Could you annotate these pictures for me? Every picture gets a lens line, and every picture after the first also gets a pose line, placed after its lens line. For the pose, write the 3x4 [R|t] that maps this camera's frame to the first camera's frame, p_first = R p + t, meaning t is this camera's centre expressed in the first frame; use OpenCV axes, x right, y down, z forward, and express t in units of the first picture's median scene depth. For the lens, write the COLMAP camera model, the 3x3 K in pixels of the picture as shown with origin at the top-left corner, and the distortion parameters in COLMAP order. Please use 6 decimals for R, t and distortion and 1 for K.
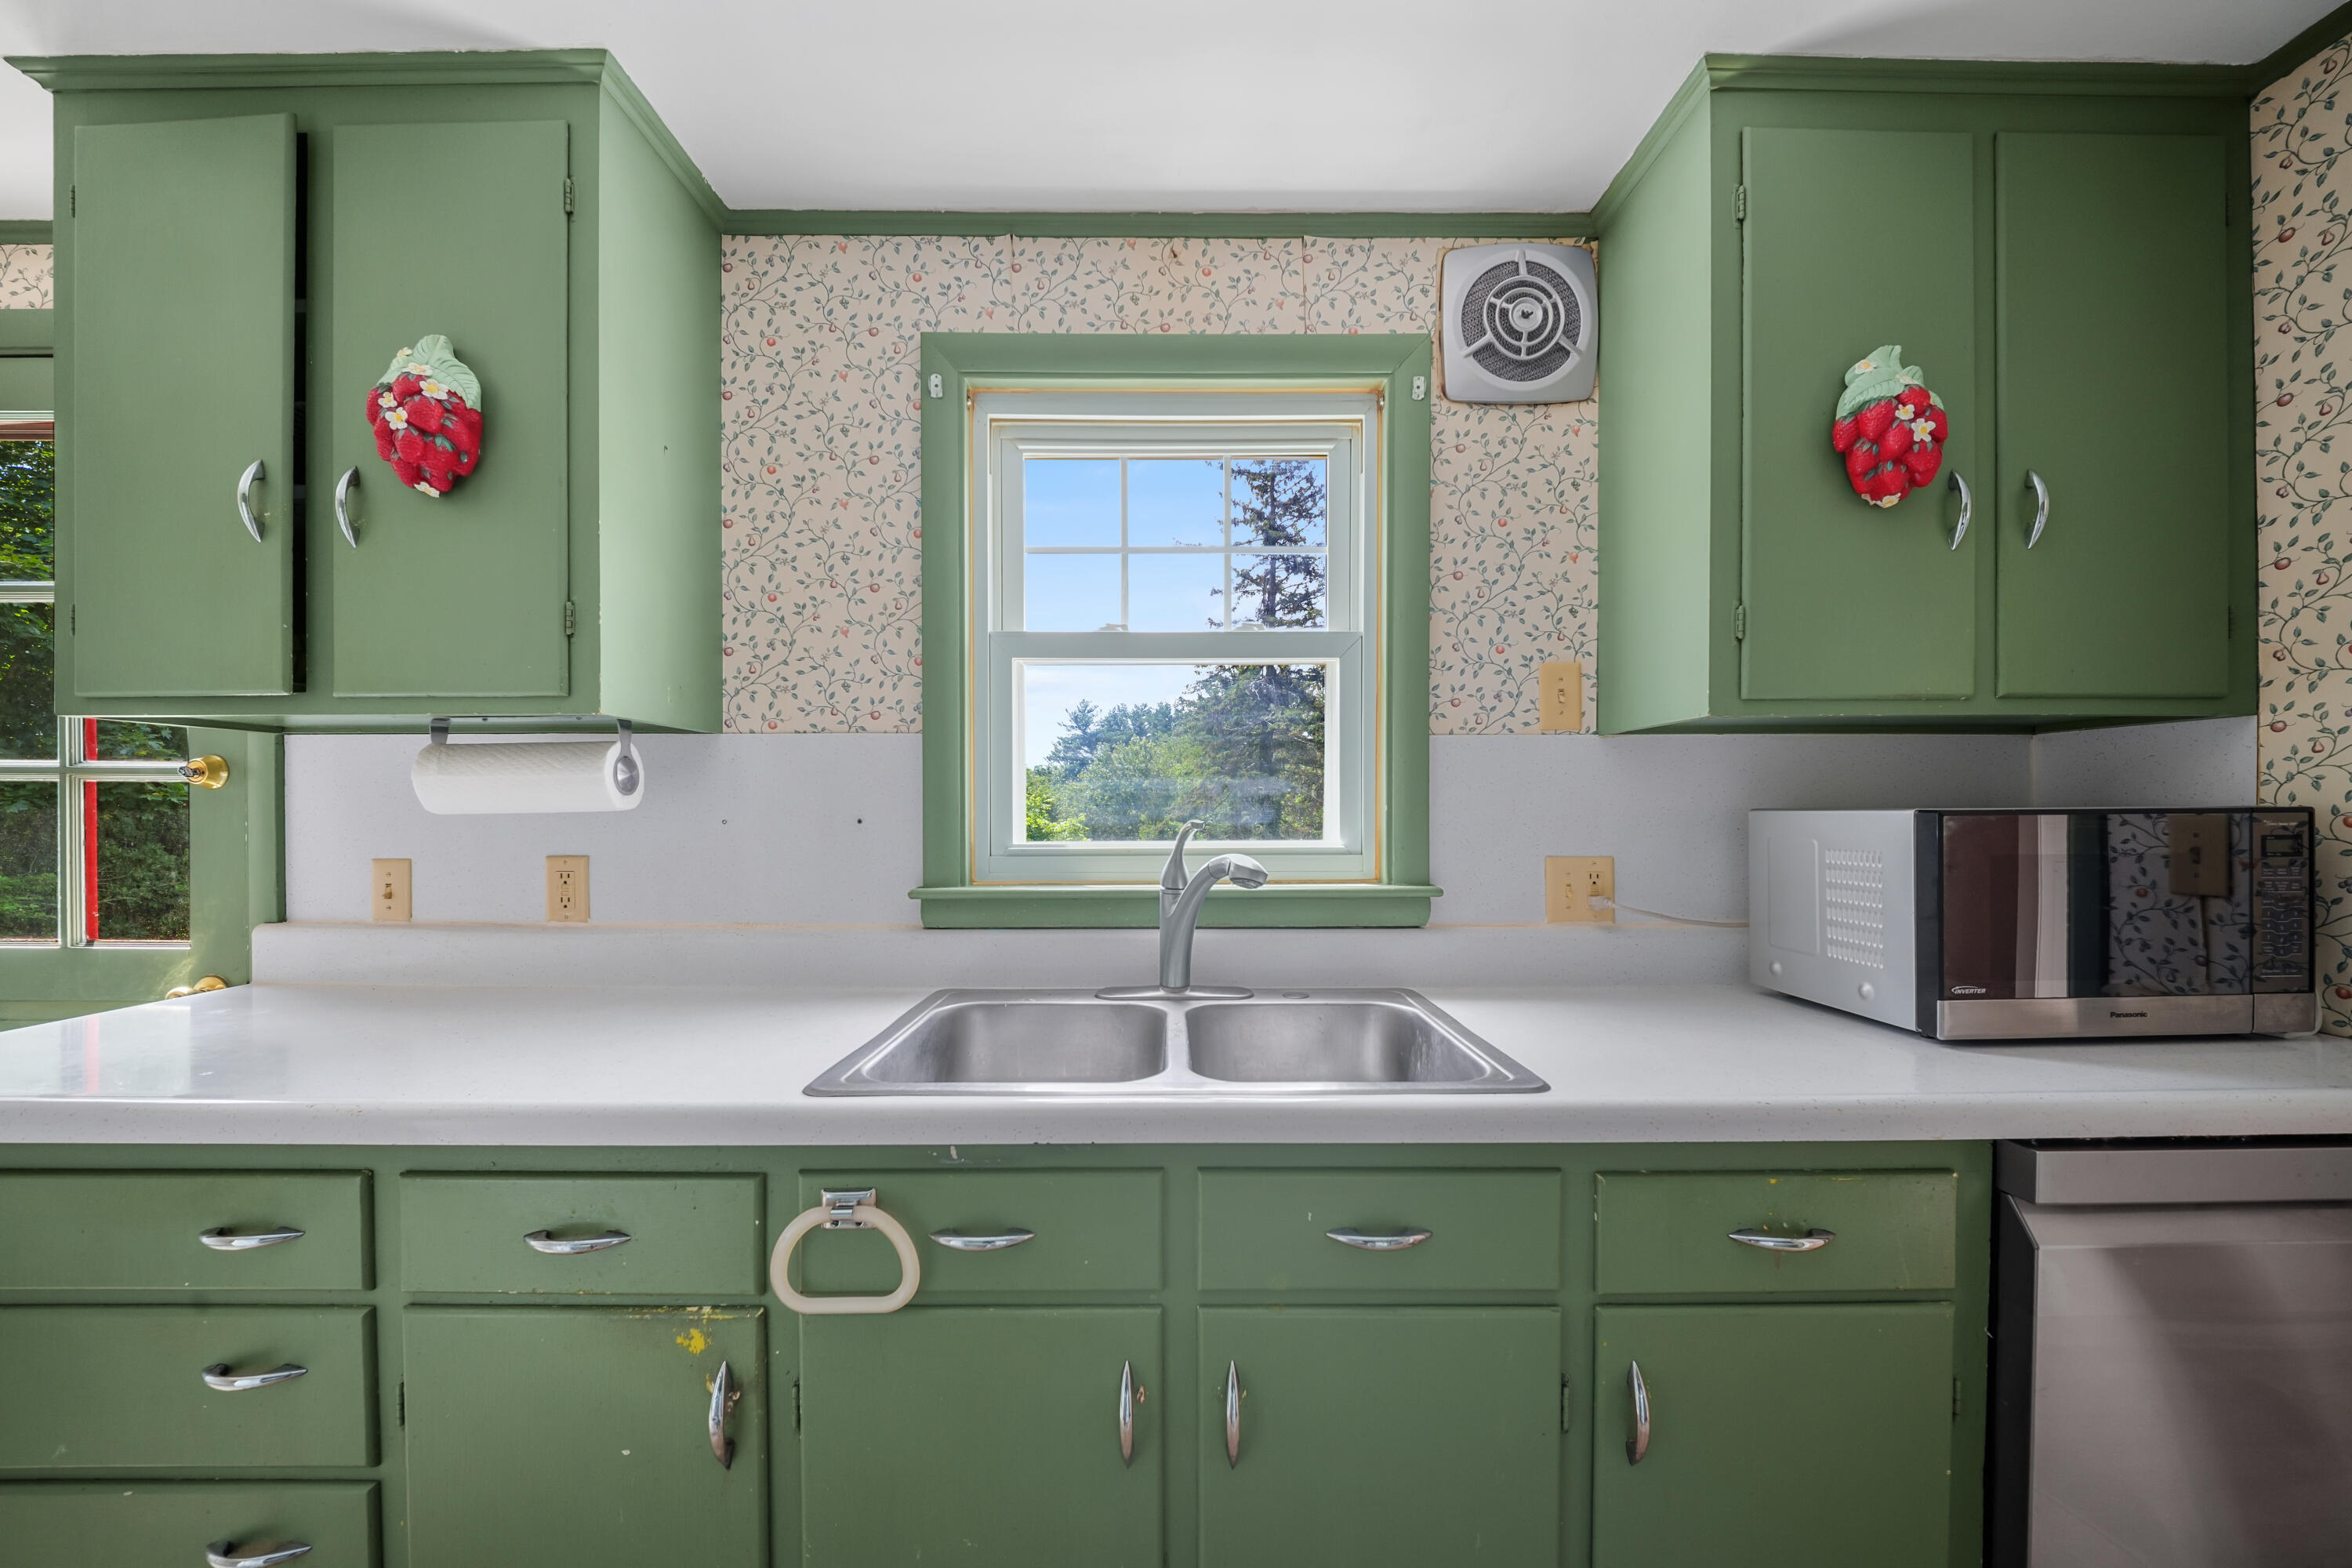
lens RADIAL K [[865.8, 0, 1200.7], [0, 865.8, 801.5], [0, 0, 1]] dist [-0.000322, -0.000409]
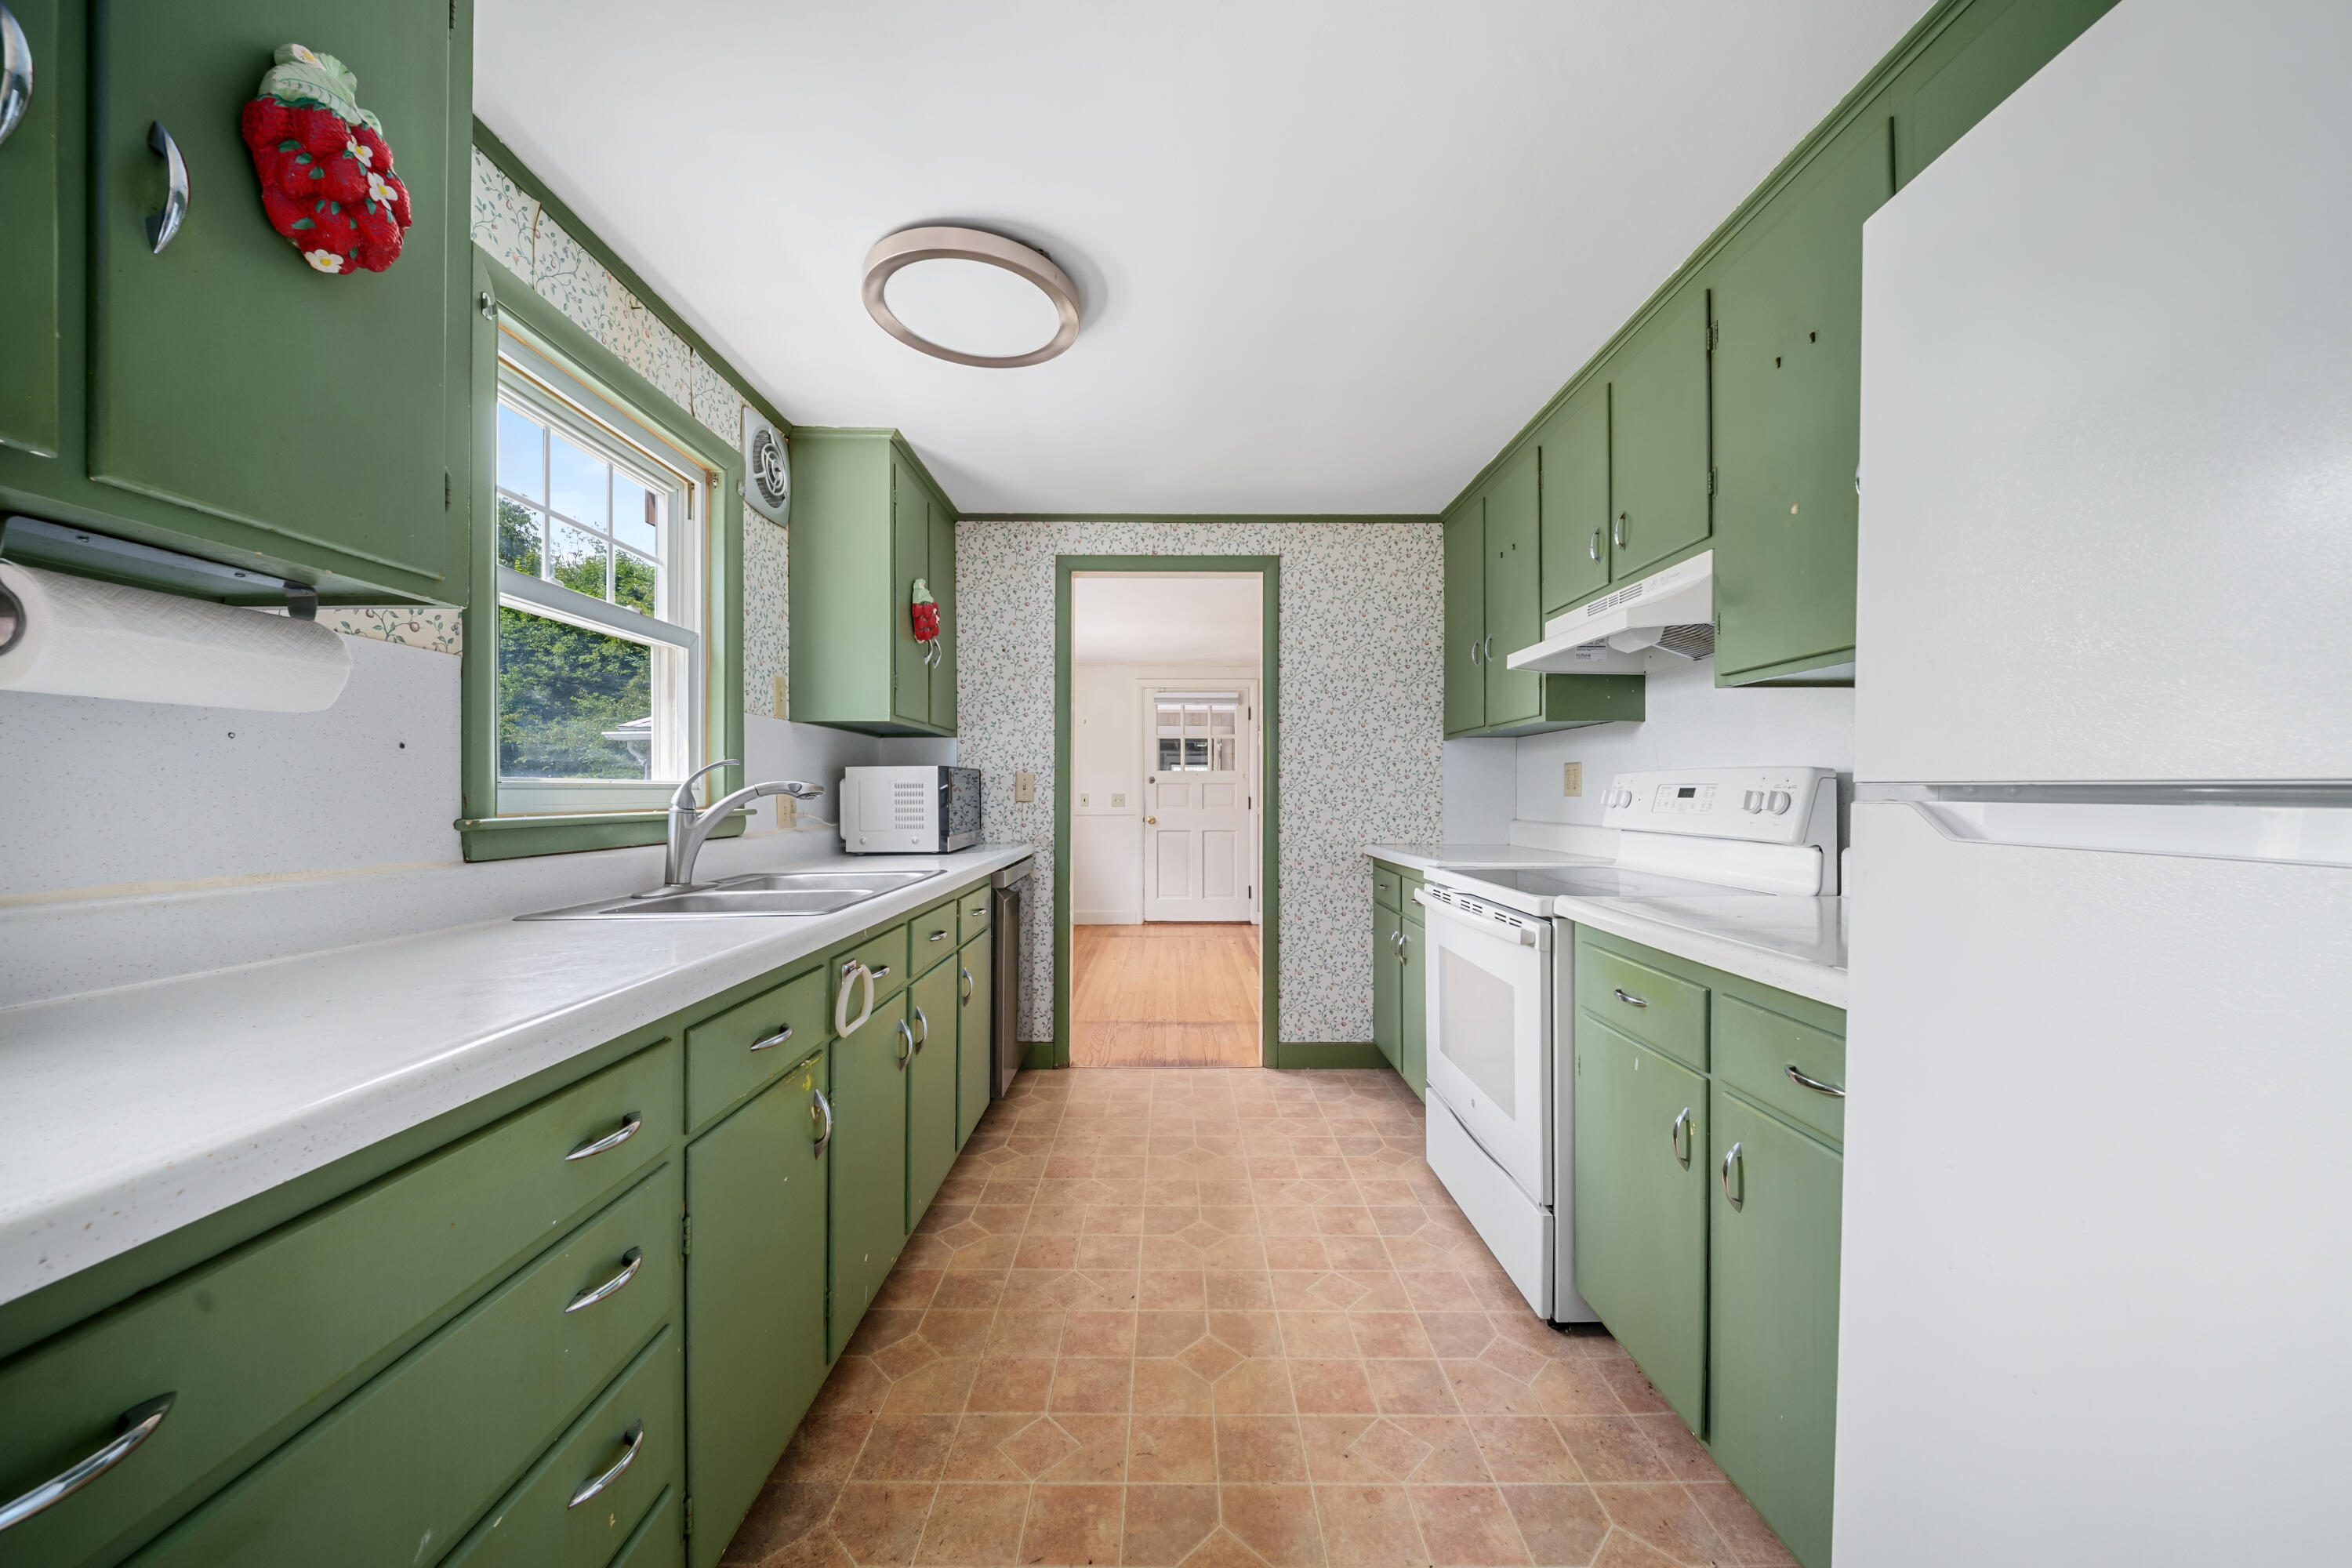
lens RADIAL K [[865.8, 0, 1200.7], [0, 865.8, 801.5], [0, 0, 1]] dist [-0.000322, -0.000409]
pose [[-0.034114, -0.003538, 0.999412, -1.642275], [0.007997, 0.999961, 0.003813, 0.104713], [-0.999386, 0.008122, -0.034084, 0.286962]]
